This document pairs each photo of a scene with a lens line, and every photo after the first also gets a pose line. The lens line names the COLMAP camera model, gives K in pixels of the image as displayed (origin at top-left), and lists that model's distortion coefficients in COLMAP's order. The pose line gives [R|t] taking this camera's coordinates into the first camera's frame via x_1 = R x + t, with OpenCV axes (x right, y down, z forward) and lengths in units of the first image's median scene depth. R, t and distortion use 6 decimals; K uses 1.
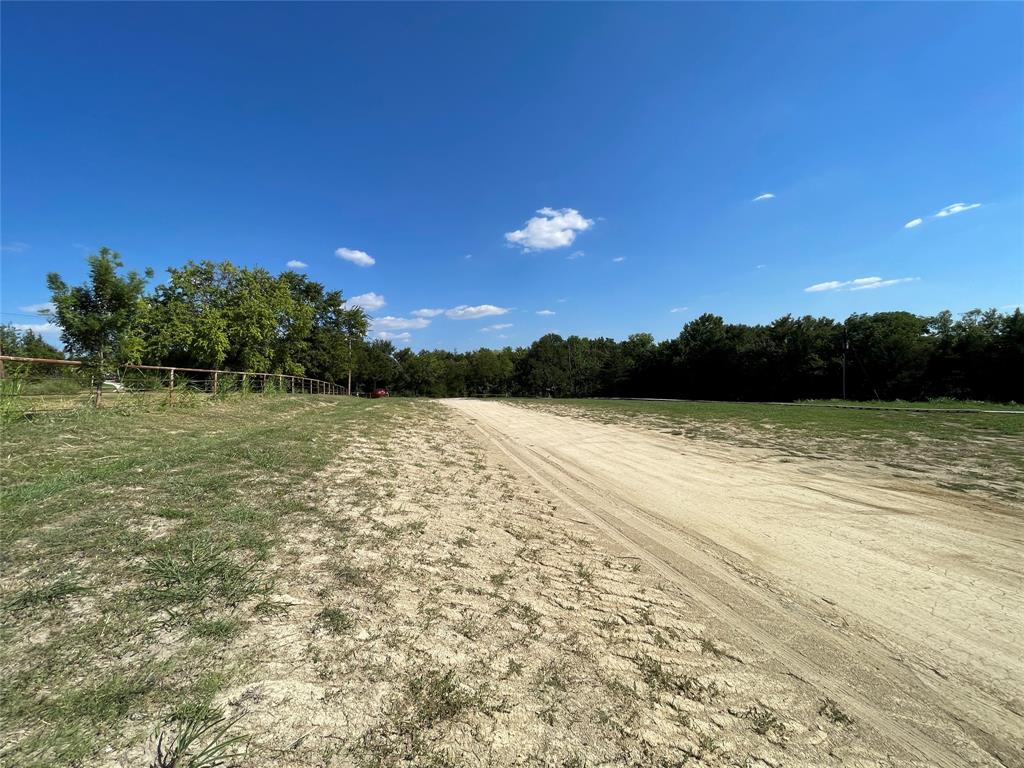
lens RADIAL K [[416.5, 0, 510.4], [0, 416.5, 381.3], [0, 0, 1]] dist [0.000258, -0.000413]
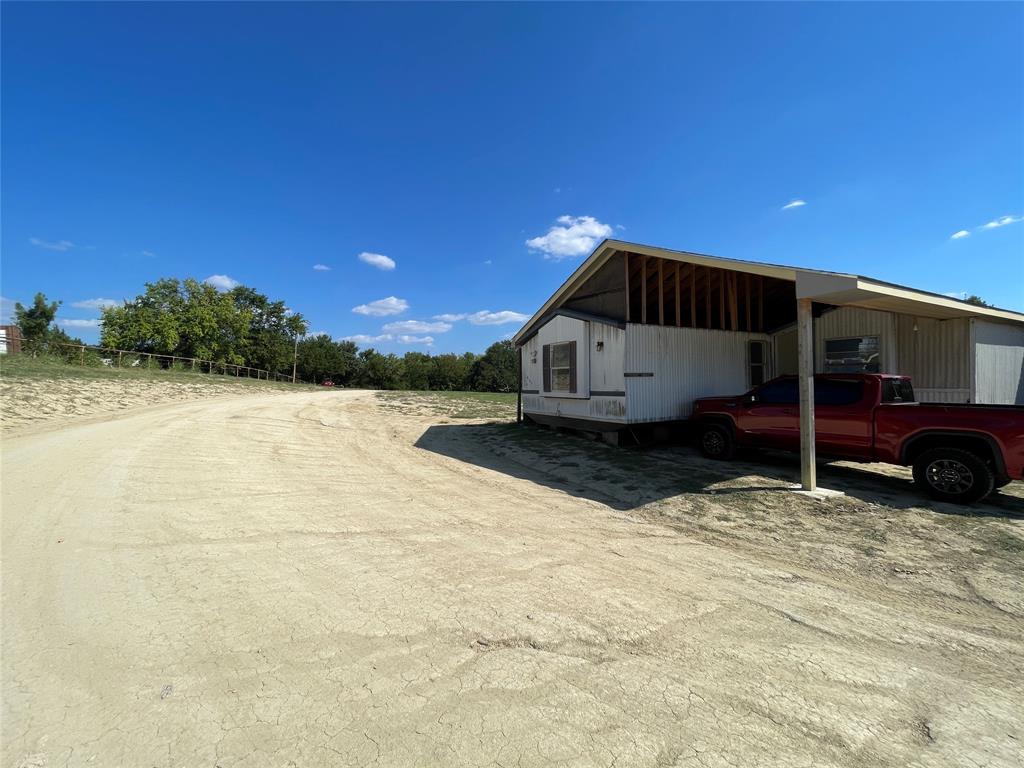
lens RADIAL K [[427.4, 0, 512.0], [0, 427.4, 384.0], [0, 0, 1]] dist [0.000155, -0.000024]
pose [[0.996957, 0.034110, -0.070089, 1.493277], [-0.034931, 0.999334, -0.010524, 0.105788], [0.069684, 0.012940, 0.997485, -0.976100]]
